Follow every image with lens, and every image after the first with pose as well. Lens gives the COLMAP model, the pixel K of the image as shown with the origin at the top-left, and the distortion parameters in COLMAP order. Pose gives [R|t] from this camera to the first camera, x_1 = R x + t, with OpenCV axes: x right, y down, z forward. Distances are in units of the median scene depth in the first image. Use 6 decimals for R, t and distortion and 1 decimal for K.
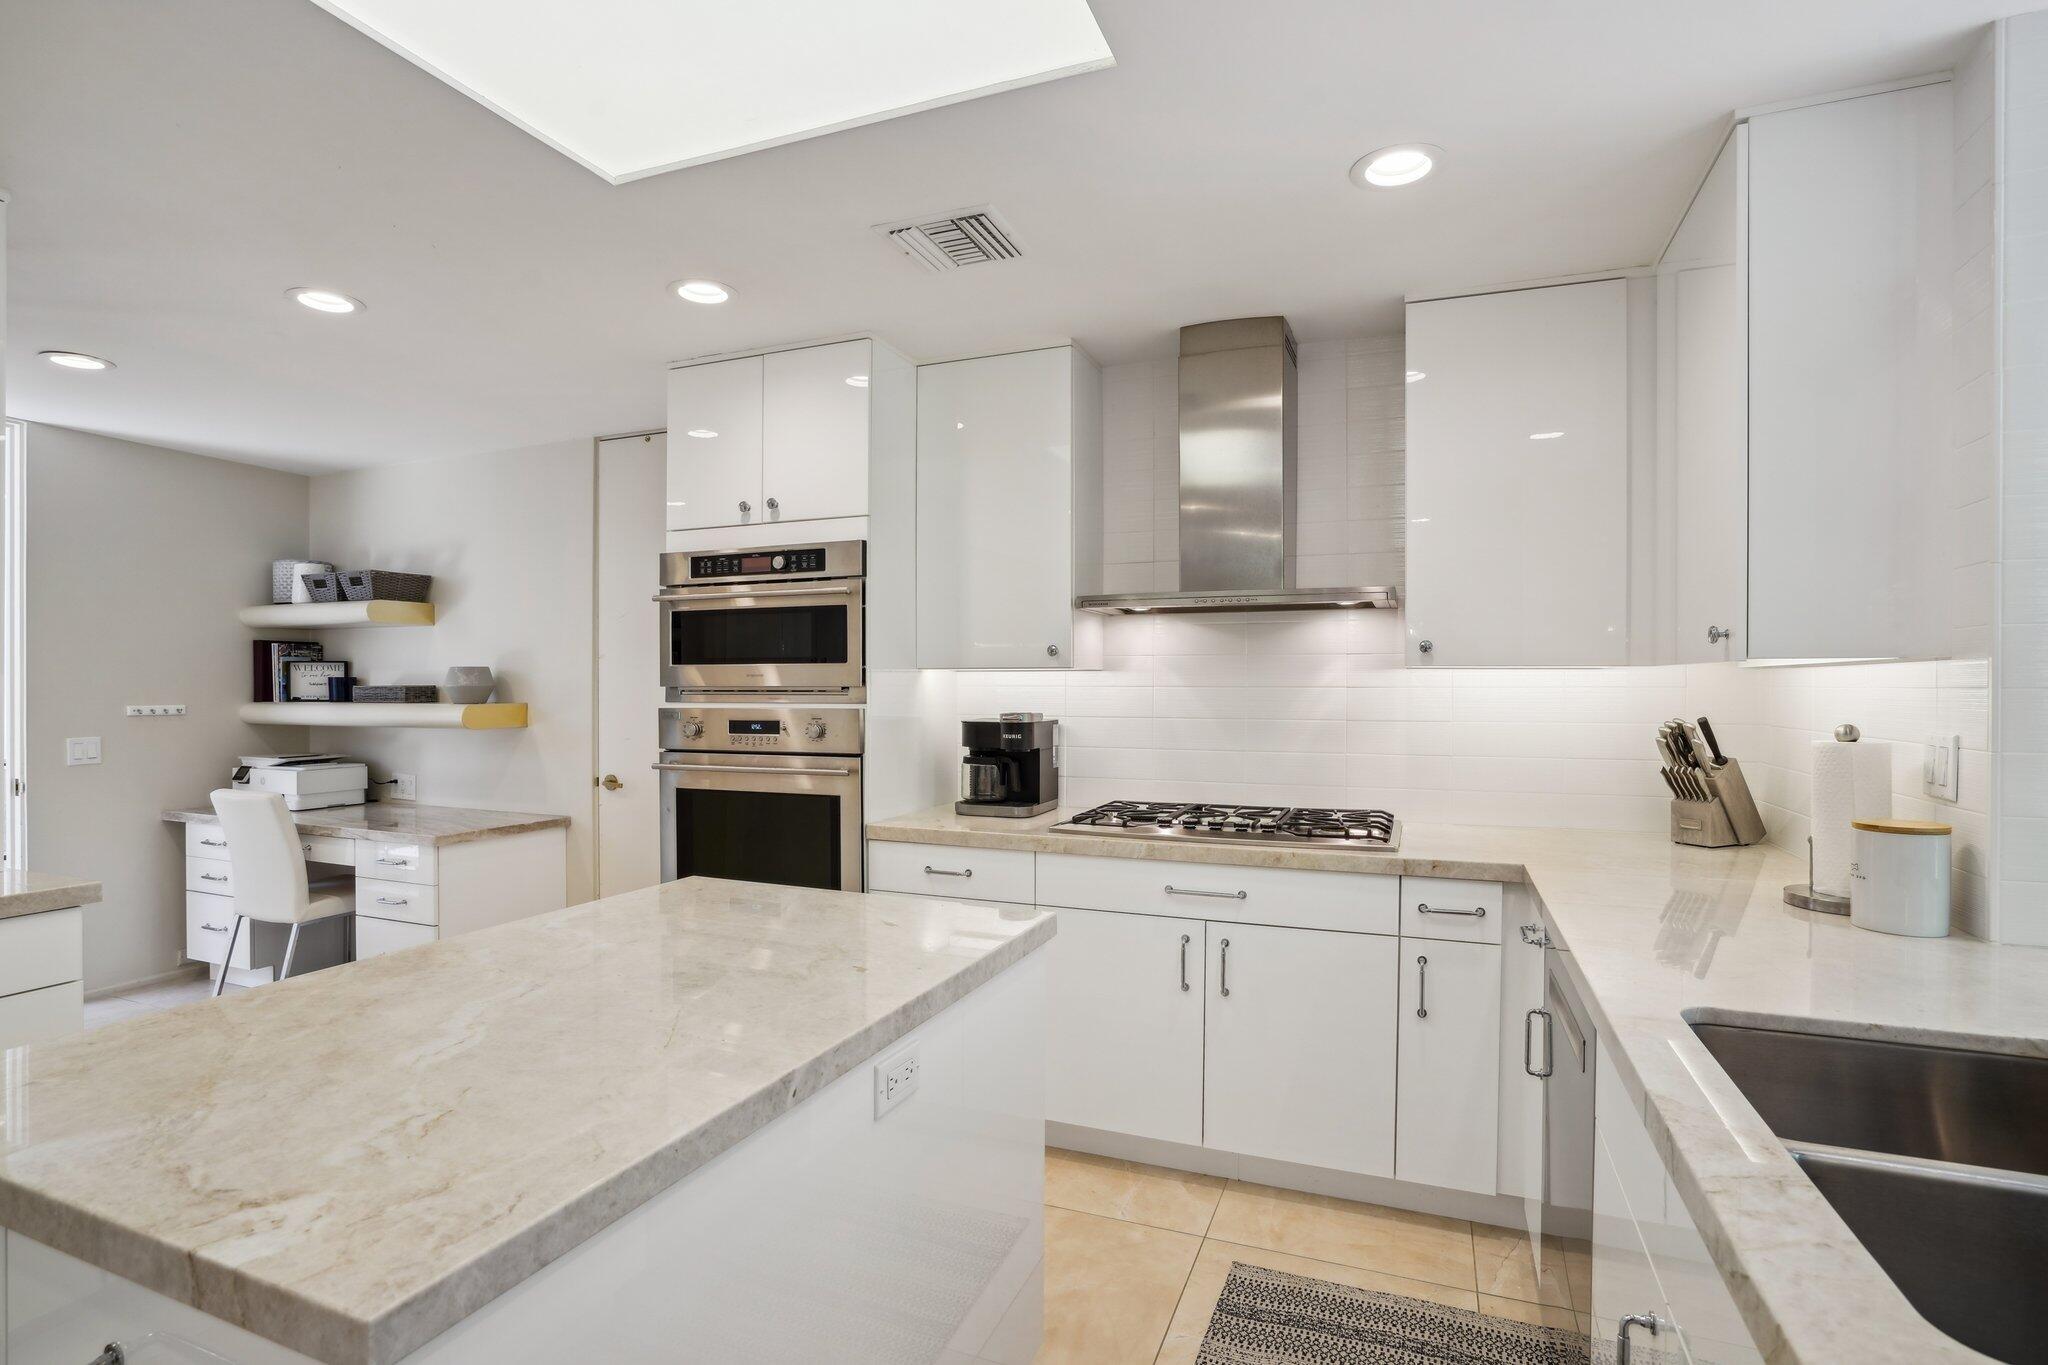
lens RADIAL K [[1038.8, 0, 1001.8], [0, 1038.8, 691.3], [0, 0, 1]] dist [-0.026950, 0.001203]
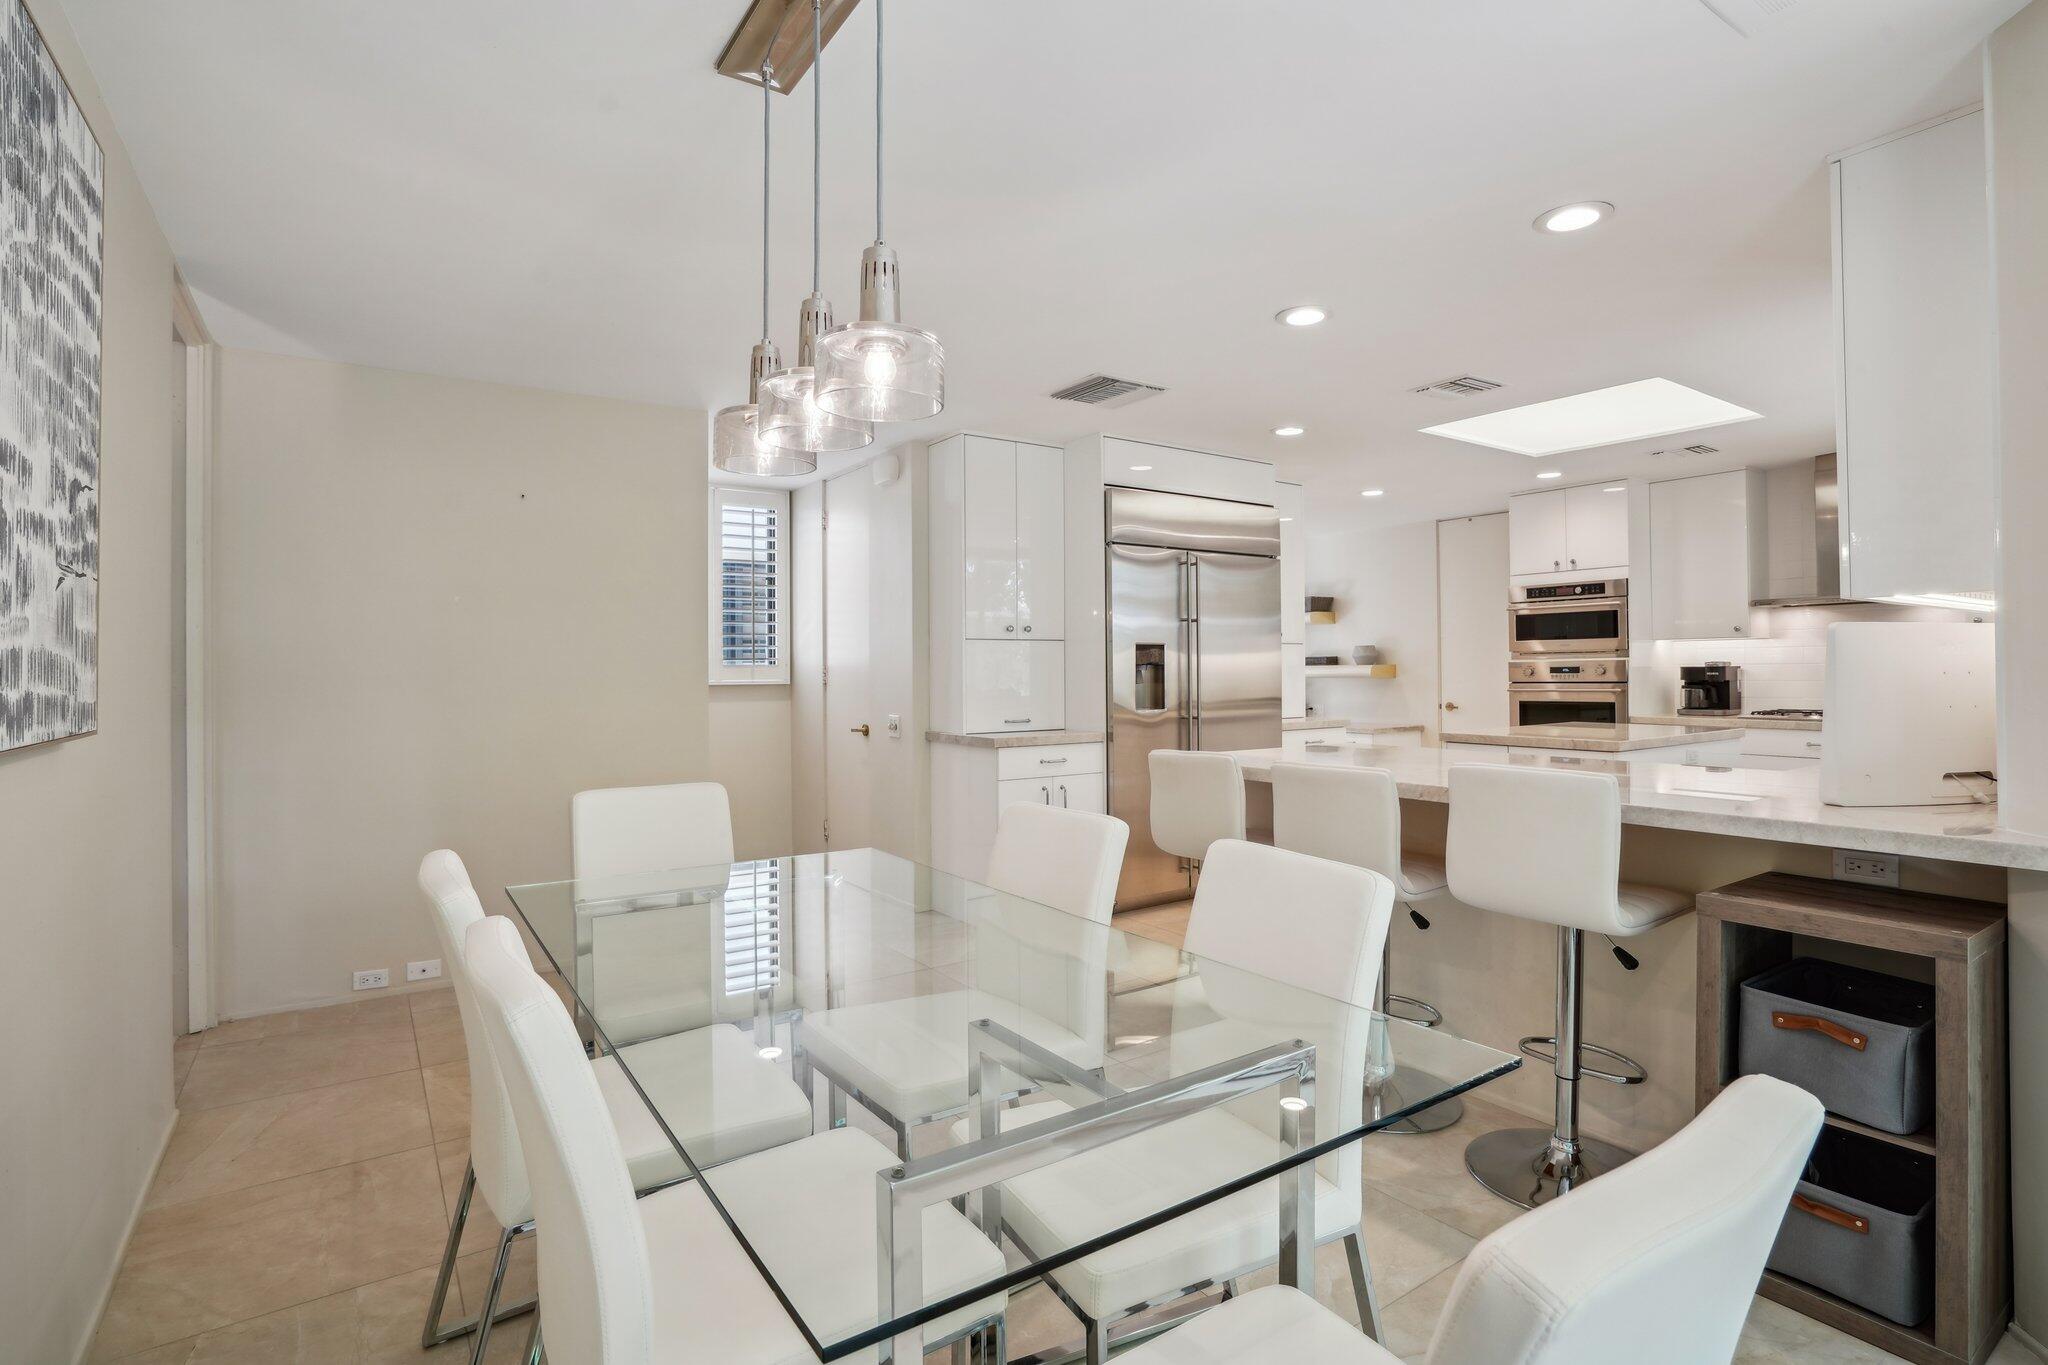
lens RADIAL K [[962.7, 0, 1056.1], [0, 962.7, 659.7], [0, 0, 1]] dist [-0.034567, 0.007545]
pose [[0.845969, -0.014911, -0.533024, -0.083708], [0.008523, 0.999859, -0.014443, 0.032825], [0.533165, 0.007675, 0.845977, -1.152779]]
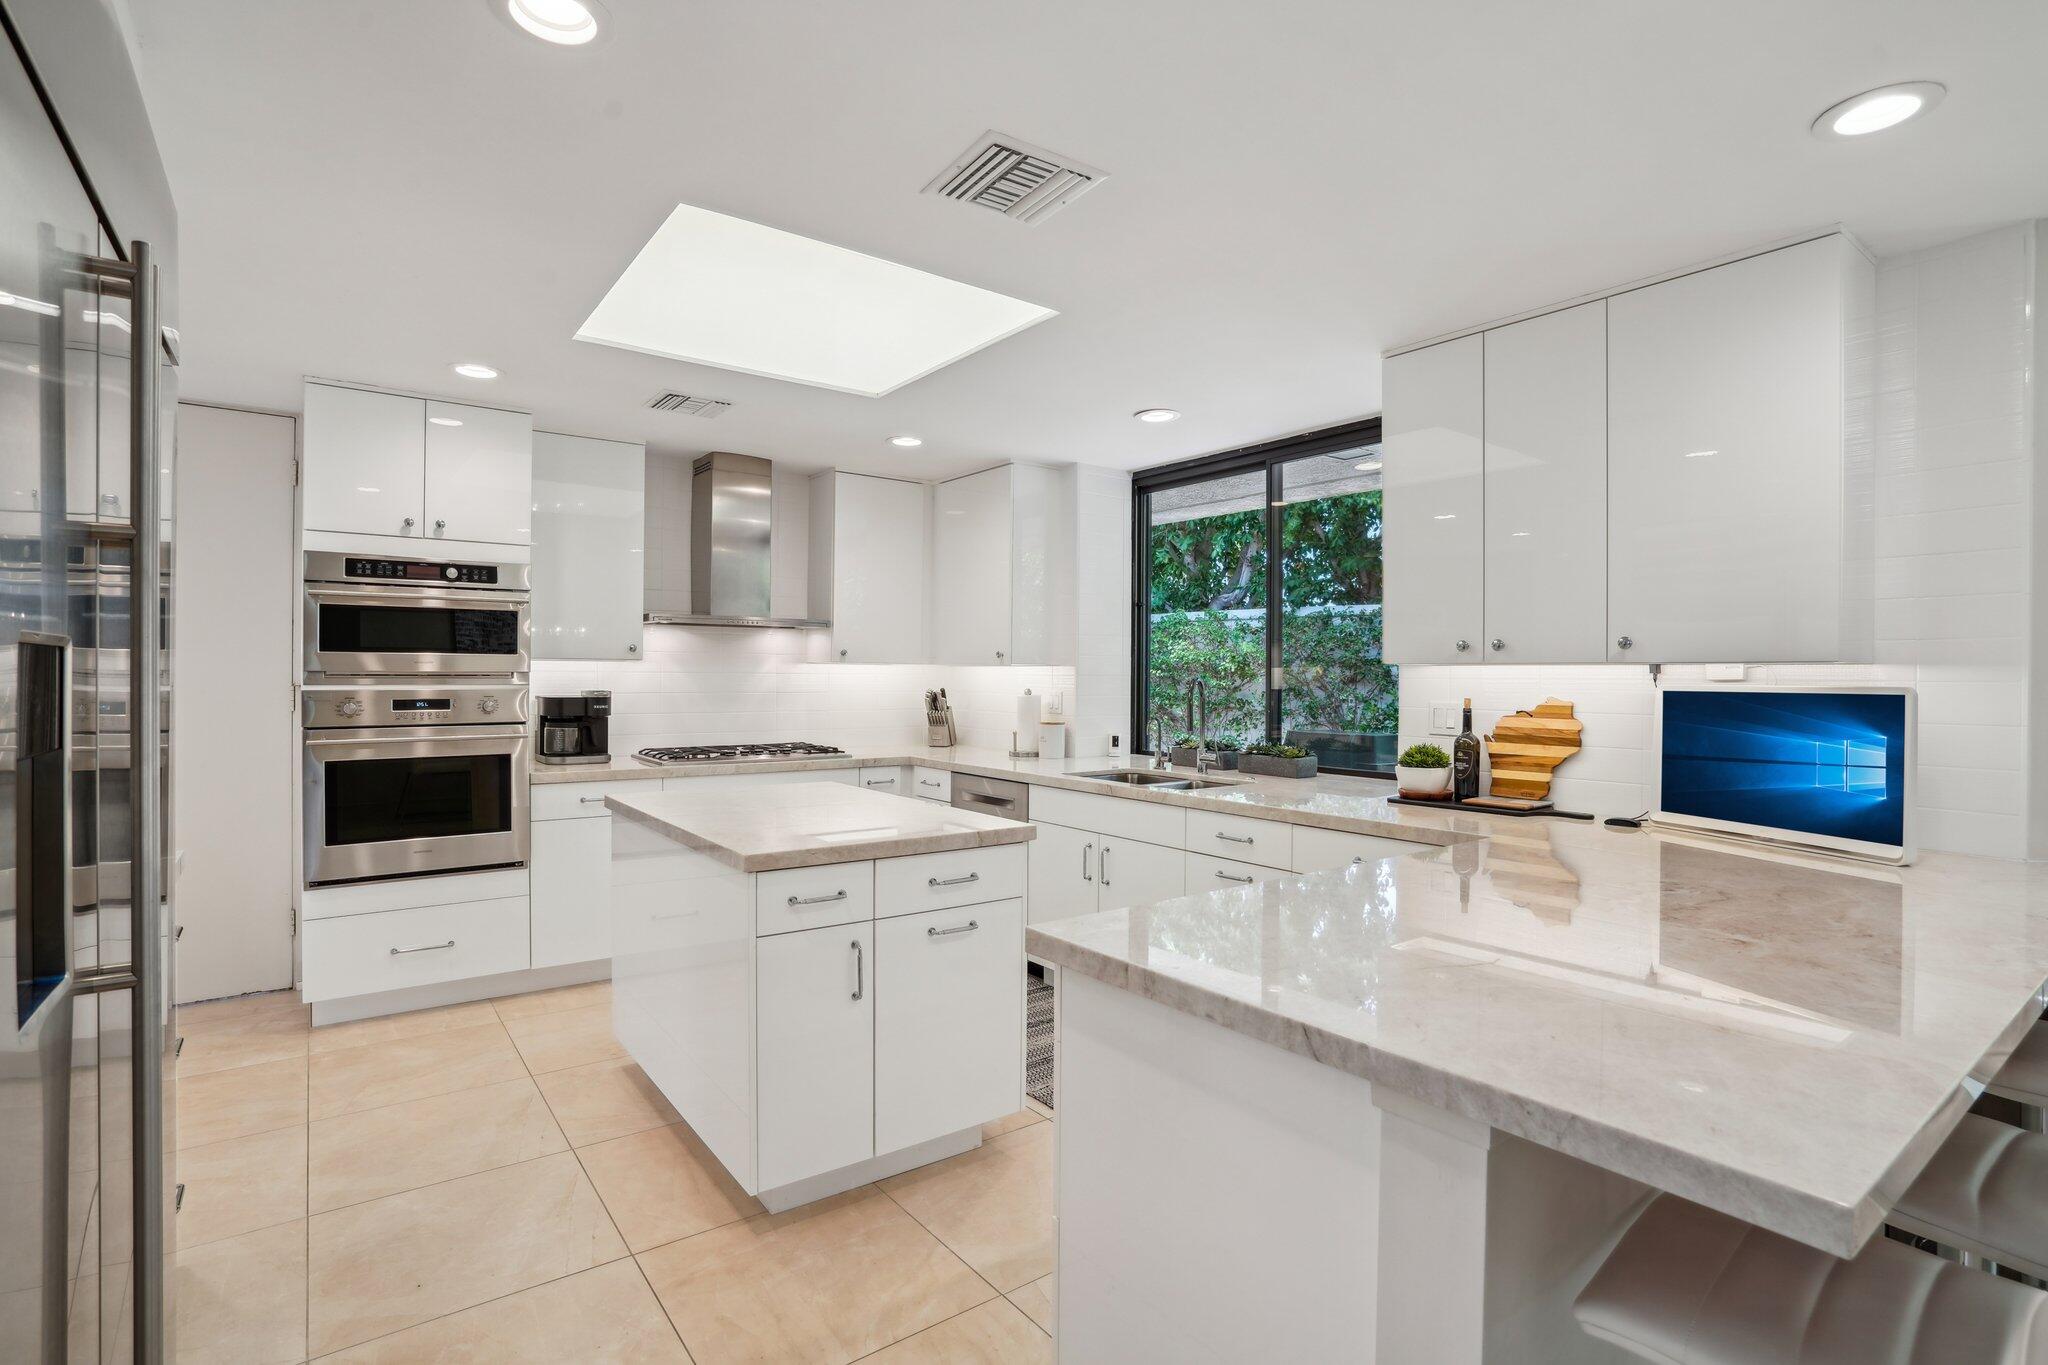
lens RADIAL K [[962.7, 0, 1012.6], [0, 962.7, 673.9], [0, 0, 1]] dist [-0.034567, 0.007545]
pose [[0.523594, 0.002471, 0.851964, -0.831105], [-0.001165, 0.999997, -0.002184, -0.000120], [-0.851967, 0.000151, 0.523596, -0.181863]]
